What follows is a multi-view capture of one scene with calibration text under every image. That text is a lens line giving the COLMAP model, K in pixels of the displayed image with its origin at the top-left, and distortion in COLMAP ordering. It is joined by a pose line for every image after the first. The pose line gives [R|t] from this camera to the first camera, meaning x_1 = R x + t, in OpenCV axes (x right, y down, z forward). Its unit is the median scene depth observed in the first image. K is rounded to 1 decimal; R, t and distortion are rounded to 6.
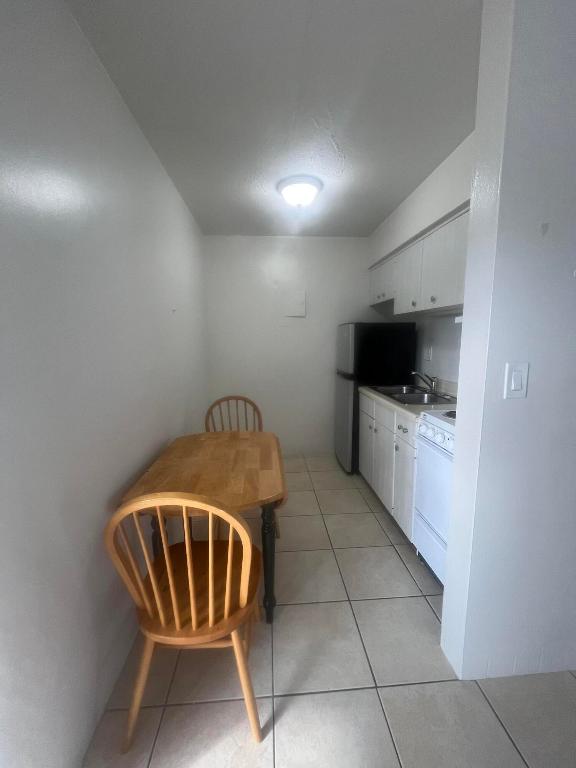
lens RADIAL K [[307.1, 0, 288.0], [0, 307.1, 384.0], [0, 0, 1]] dist [-0.009907, -0.000082]
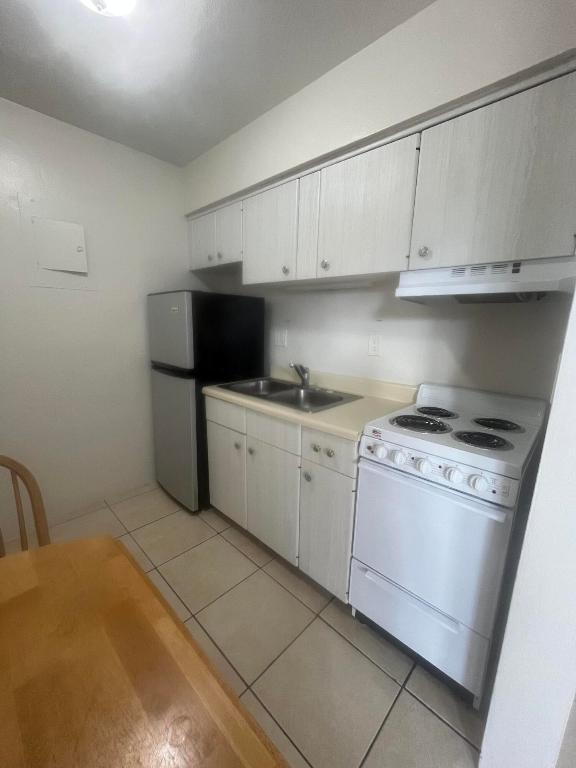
lens RADIAL K [[307.1, 0, 288.0], [0, 307.1, 384.0], [0, 0, 1]] dist [-0.009907, -0.000082]
pose [[0.740182, -0.099778, 0.664962, -0.081802], [0.063033, 0.994870, 0.079117, -0.039999], [-0.669445, -0.016647, 0.742675, 0.372570]]
